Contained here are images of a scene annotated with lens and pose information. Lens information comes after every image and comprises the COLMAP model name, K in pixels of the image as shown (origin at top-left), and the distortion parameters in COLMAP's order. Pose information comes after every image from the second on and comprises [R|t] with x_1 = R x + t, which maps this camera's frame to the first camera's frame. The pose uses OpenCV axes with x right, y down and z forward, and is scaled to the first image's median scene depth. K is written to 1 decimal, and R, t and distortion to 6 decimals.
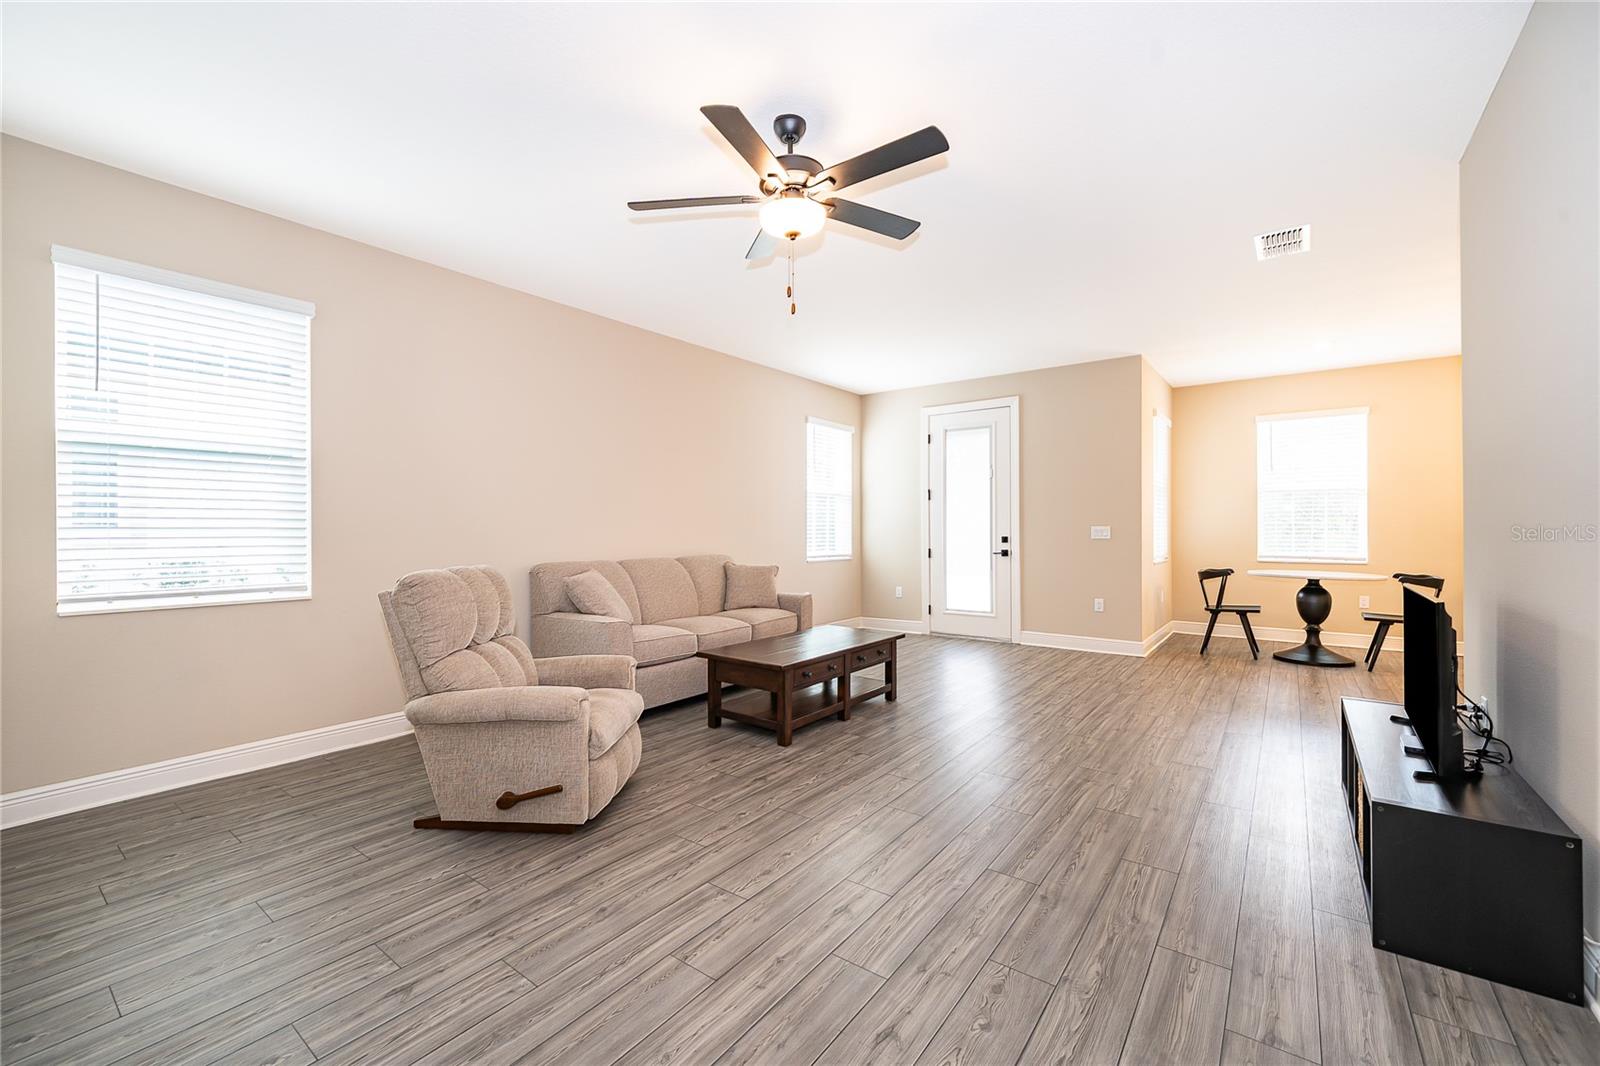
lens RADIAL K [[649.6, 0, 791.6], [0, 649.6, 540.4], [0, 0, 1]] dist [-0.002971, -0.001016]
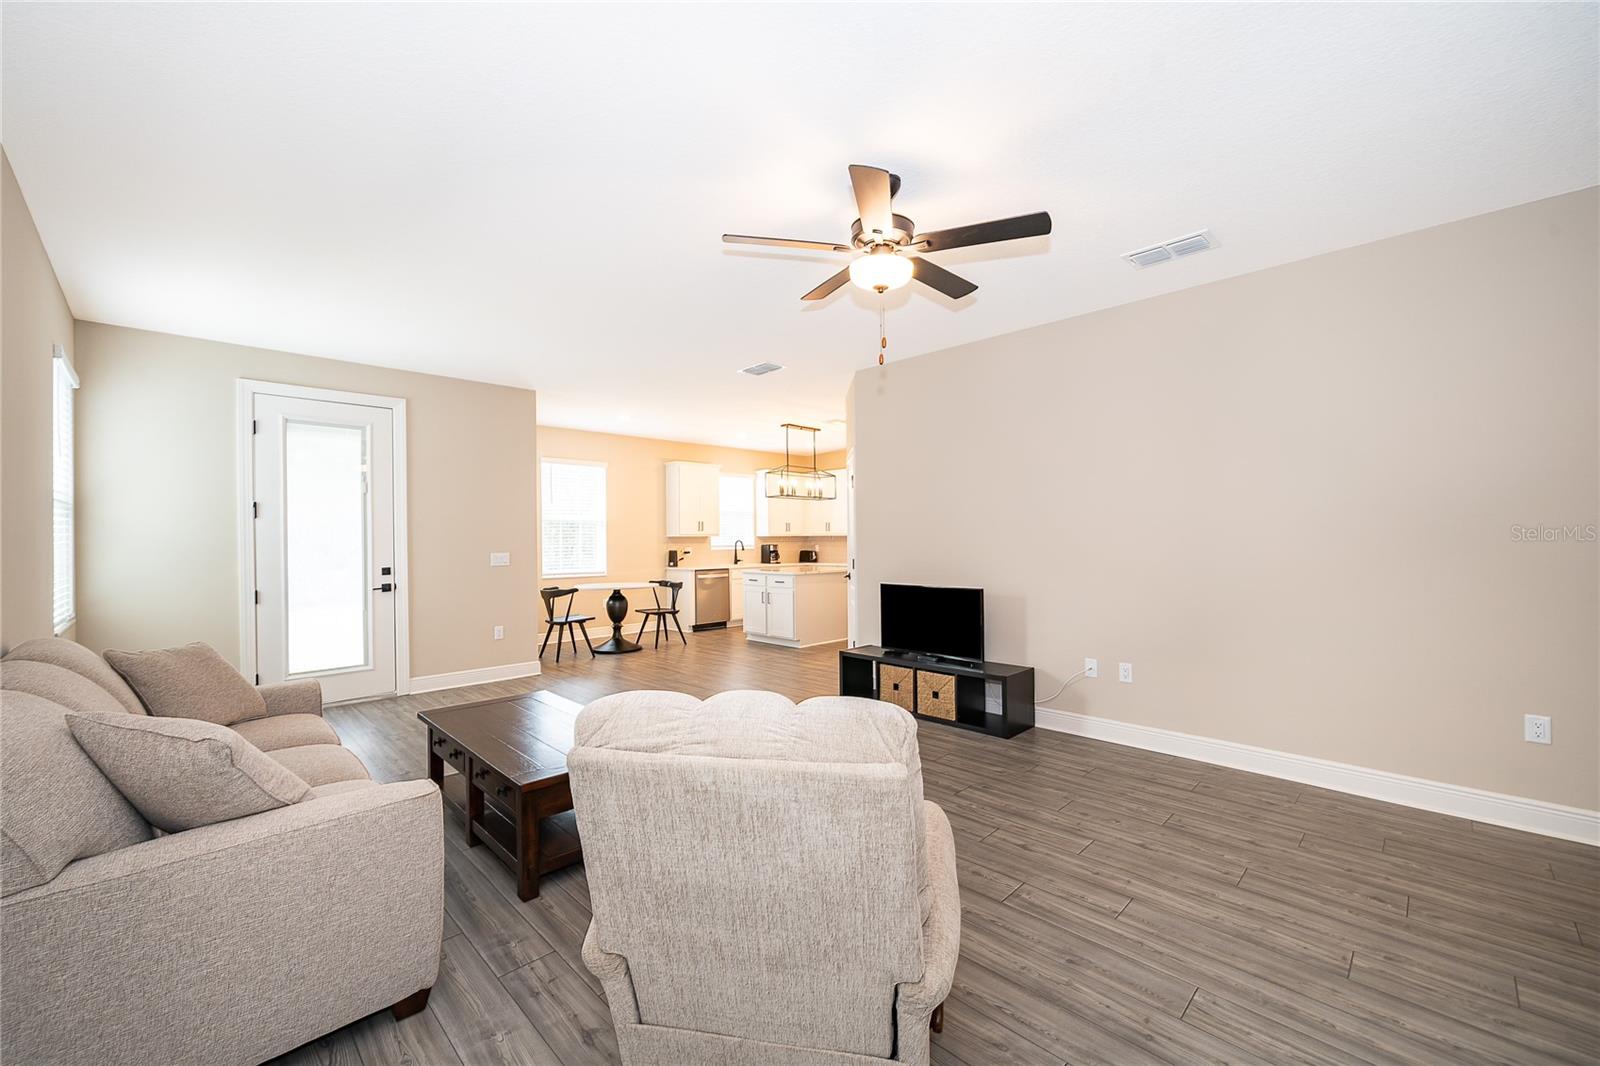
lens RADIAL K [[649.6, 0, 796.5], [0, 649.6, 541.6], [0, 0, 1]] dist [-0.002971, -0.001016]
pose [[0.139425, -0.004760, 0.990221, -0.467945], [0.026177, 0.999657, 0.001120, -0.029916], [-0.989887, 0.025765, 0.139502, 0.444176]]
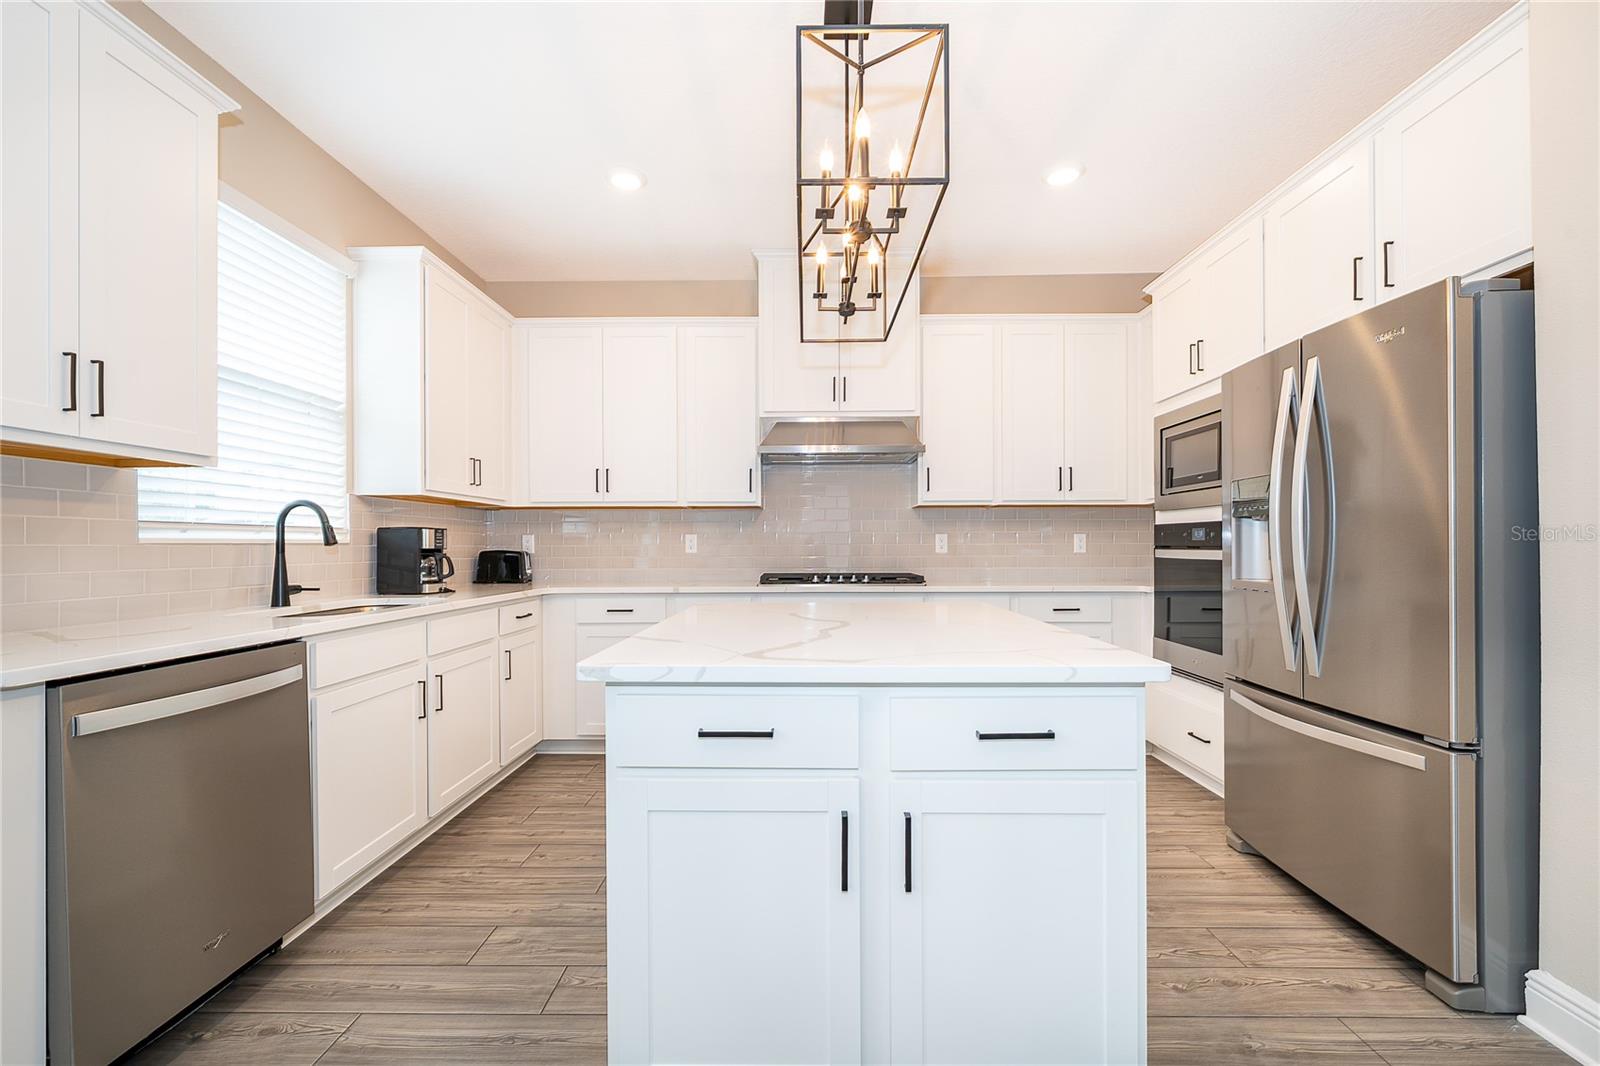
lens RADIAL K [[649.6, 0, 801.1], [0, 649.6, 544.9], [0, 0, 1]] dist [-0.002971, -0.001016]
pose [[-0.598547, 0.004779, 0.801073, 0.747137], [0.020643, 0.999742, 0.009460, -0.005625], [-0.800822, 0.022198, -0.598491, 0.838544]]
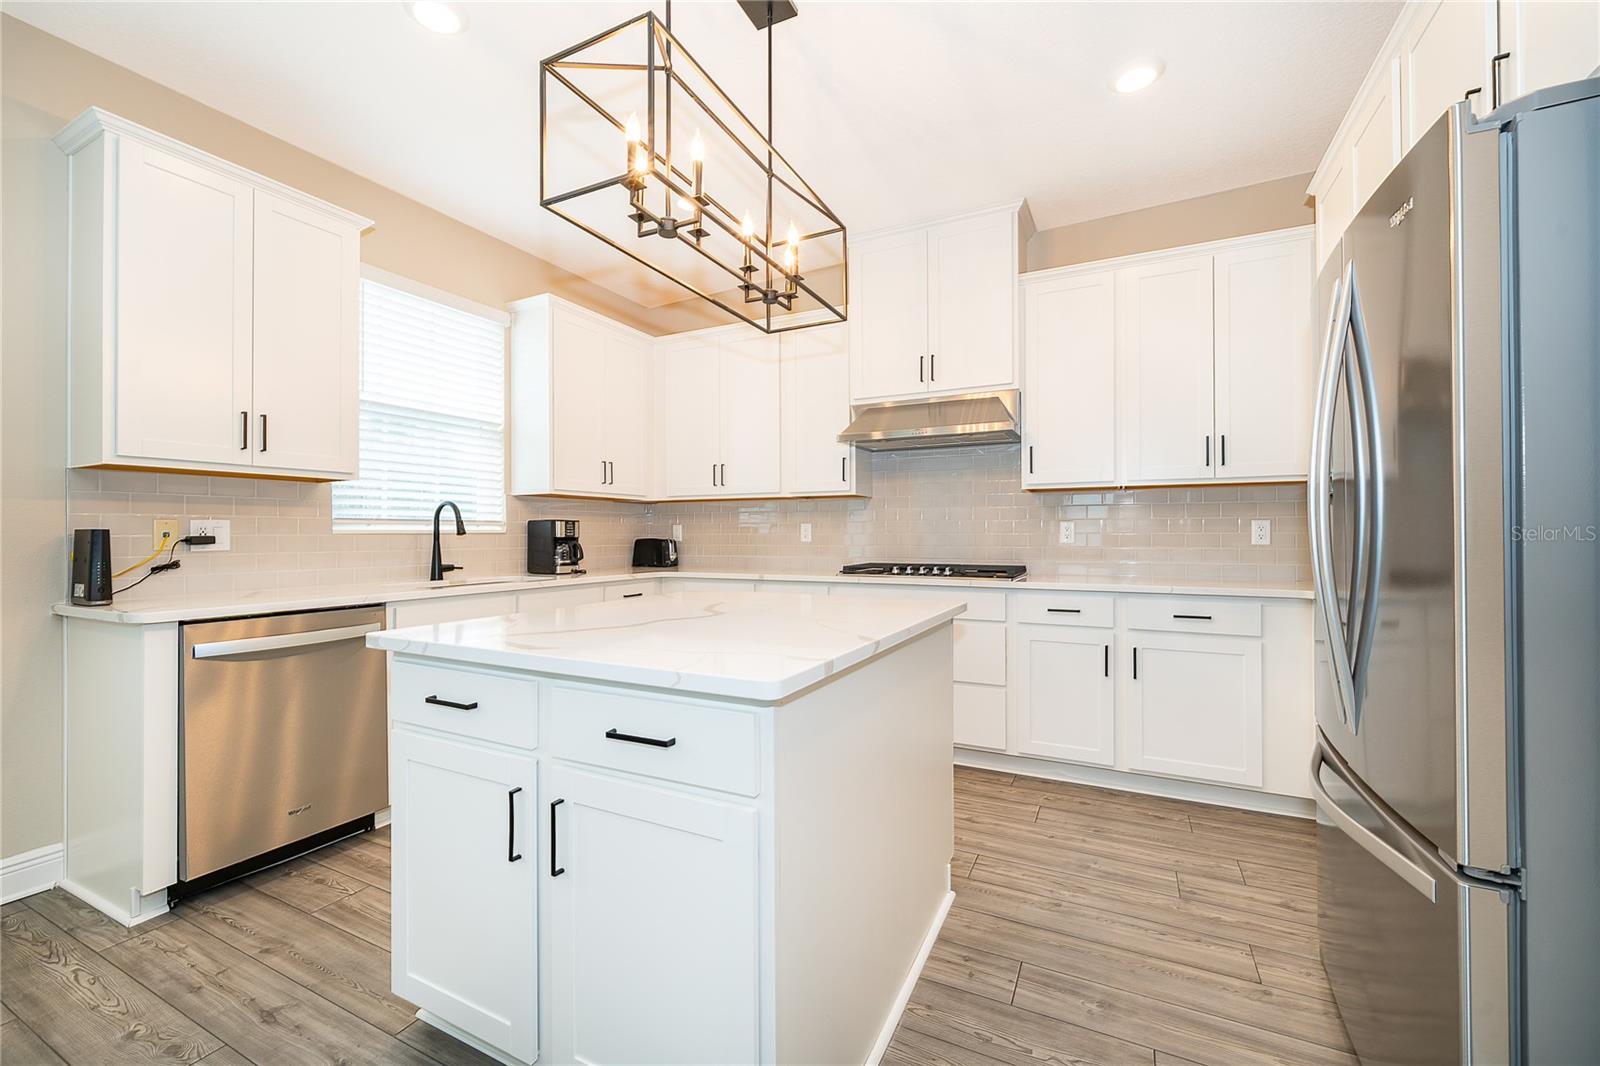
lens RADIAL K [[649.6, 0, 798.8], [0, 649.6, 528.9], [0, 0, 1]] dist [-0.002971, -0.001016]
pose [[-0.187486, 0.009489, 0.982221, 0.672224], [0.022941, 0.999723, -0.005279, -0.003233], [-0.981999, 0.021543, -0.187652, 0.659347]]
